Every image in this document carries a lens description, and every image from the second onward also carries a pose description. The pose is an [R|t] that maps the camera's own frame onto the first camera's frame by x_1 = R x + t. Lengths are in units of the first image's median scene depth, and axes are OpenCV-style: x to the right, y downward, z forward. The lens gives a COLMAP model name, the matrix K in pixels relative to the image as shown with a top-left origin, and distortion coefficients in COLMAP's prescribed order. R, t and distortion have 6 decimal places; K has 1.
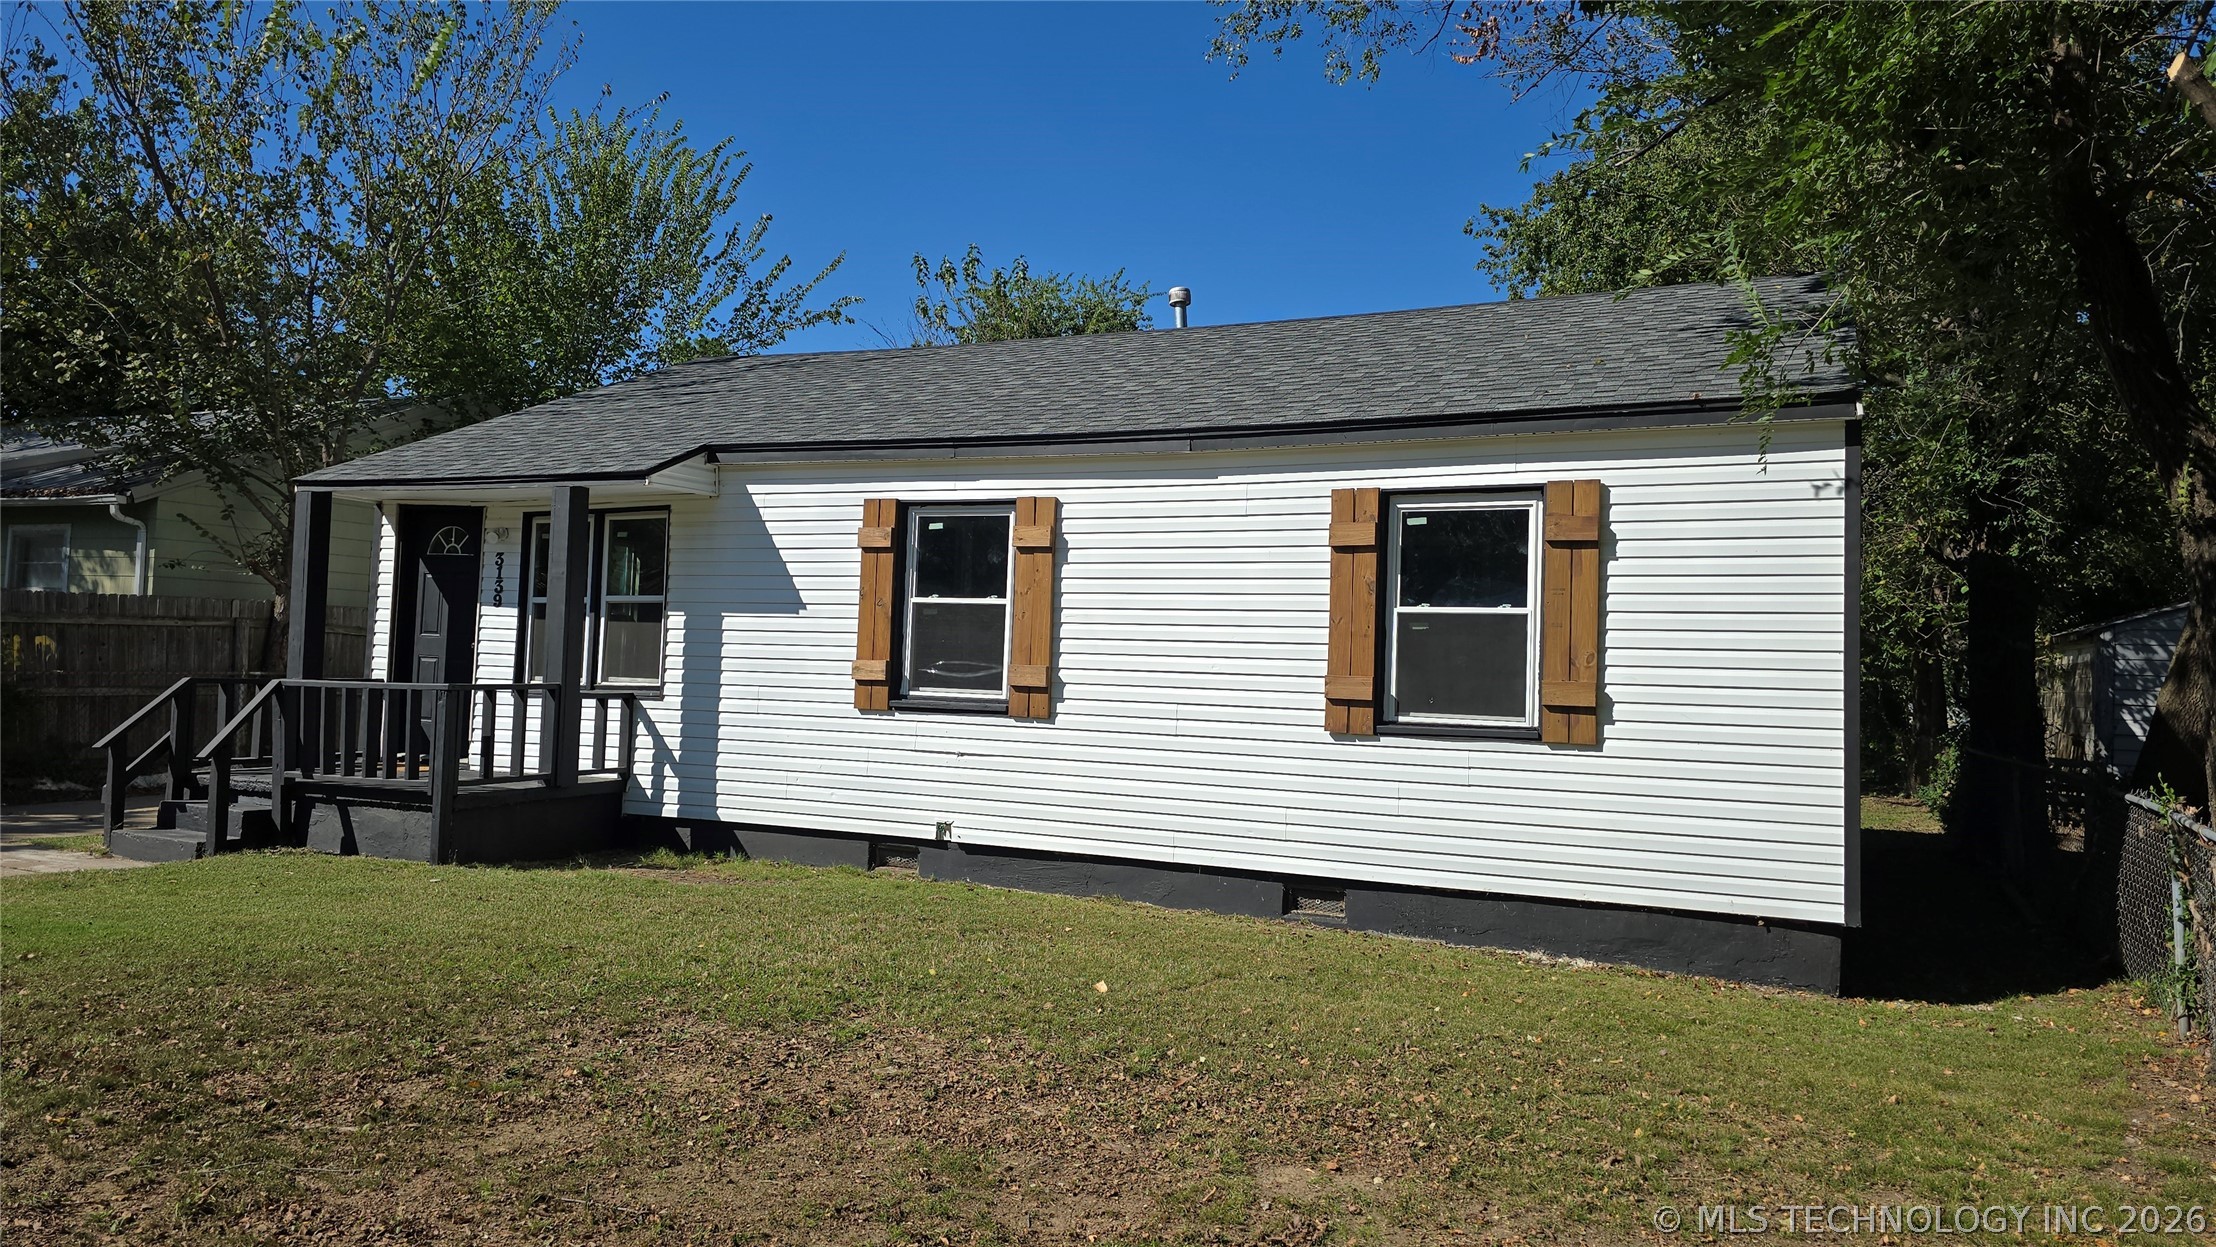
lens RADIAL K [[1186.1, 0, 1108.0], [0, 1186.1, 623.5], [0, 0, 1]] dist [0.065476, -0.047761]
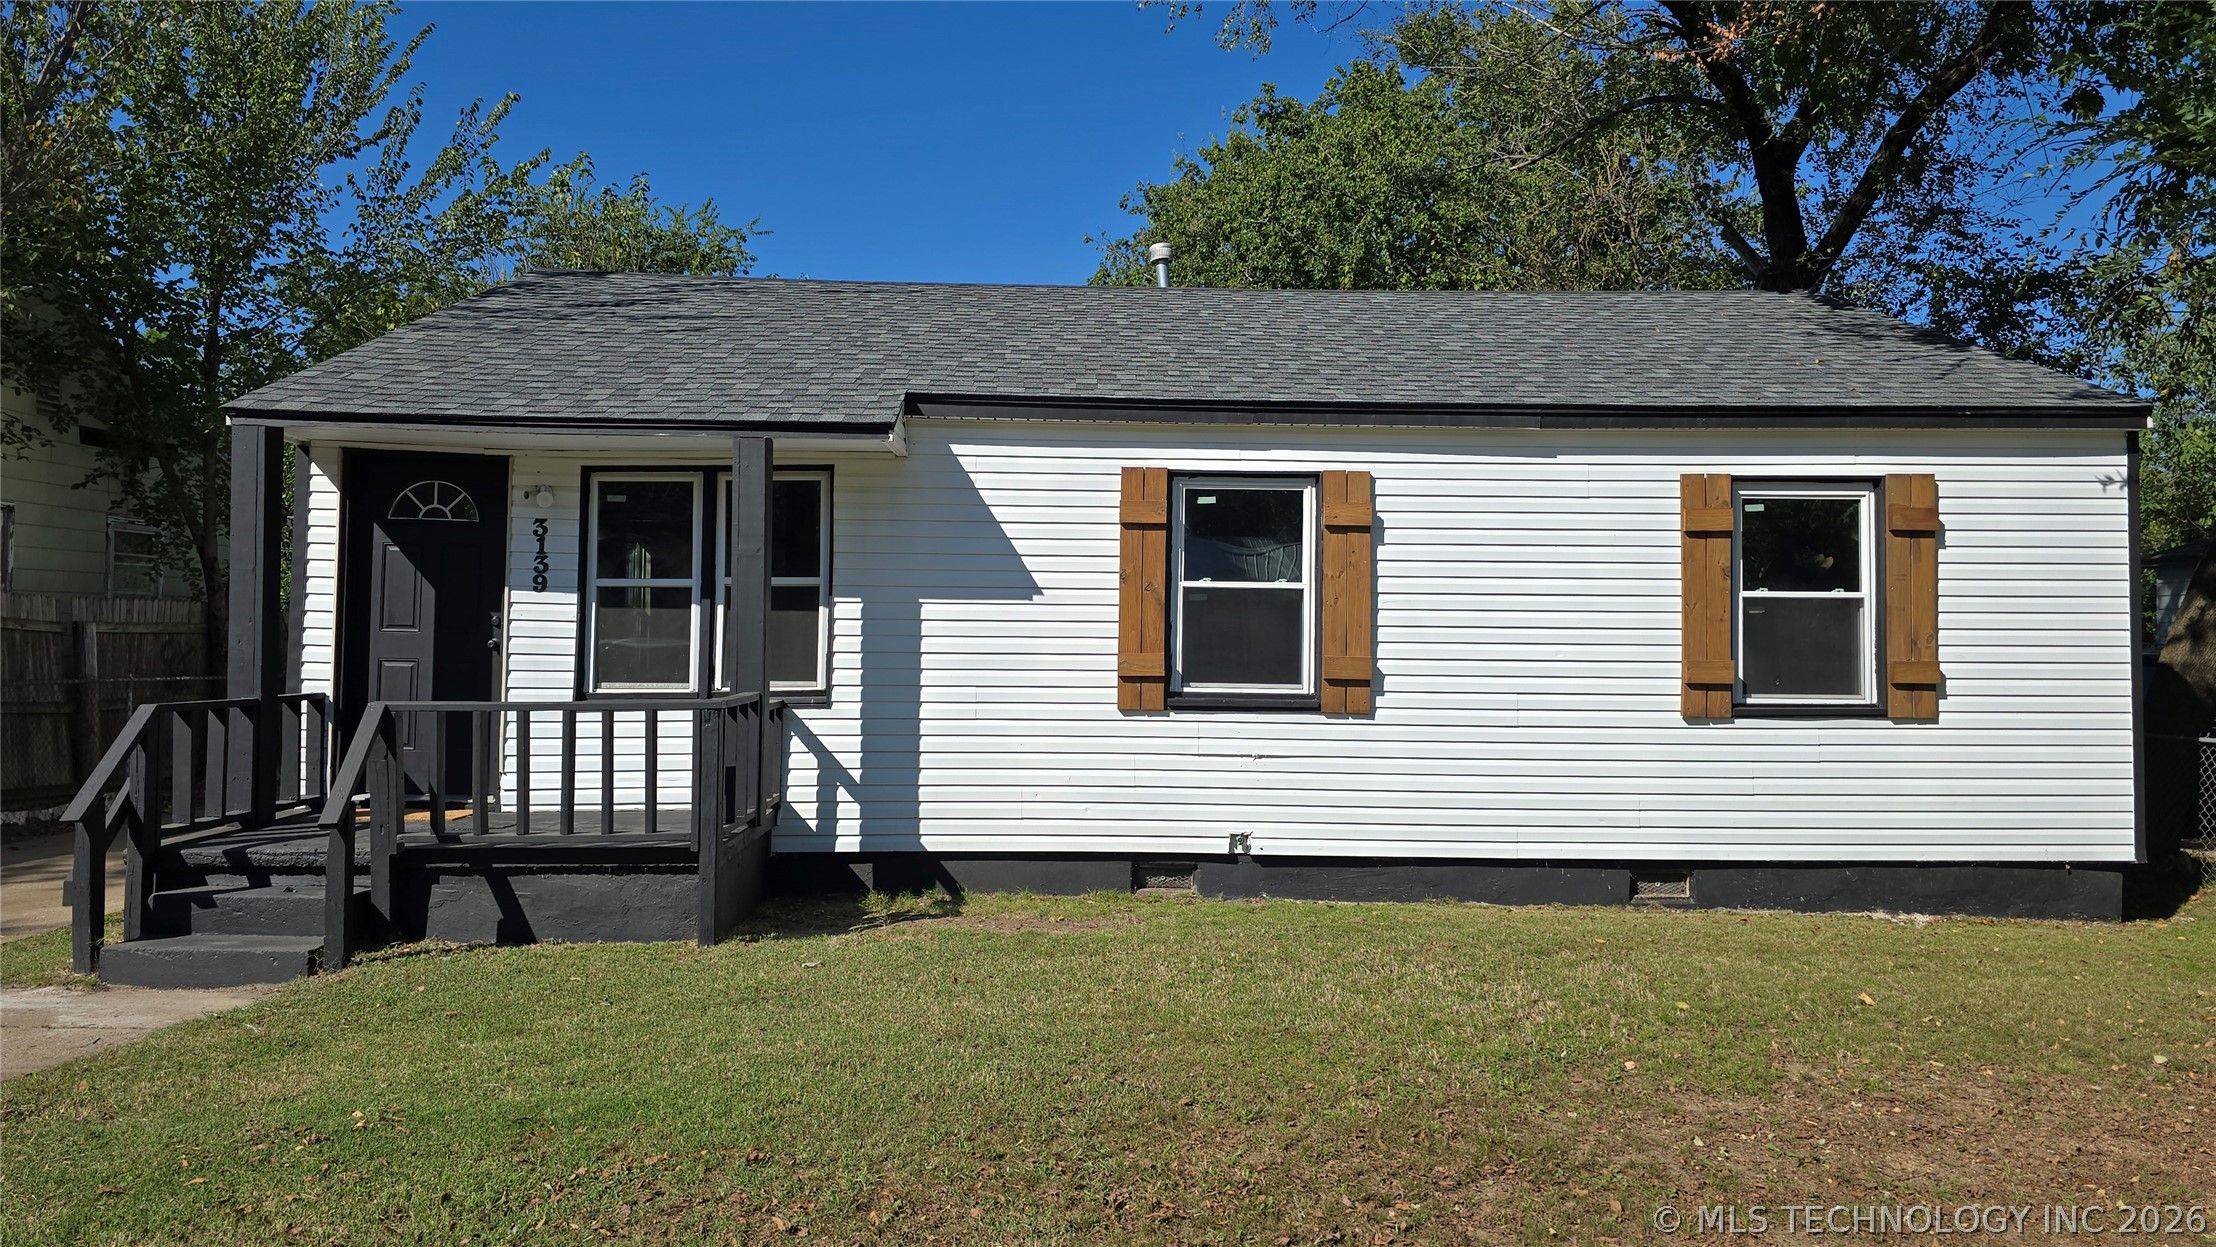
lens RADIAL K [[1186.1, 0, 1108.0], [0, 1186.1, 623.5], [0, 0, 1]] dist [0.065476, -0.047761]
pose [[0.926713, -0.013615, 0.375523, -0.540269], [0.005396, 0.999722, 0.022931, -0.010774], [-0.375731, -0.019224, 0.926529, 0.204826]]
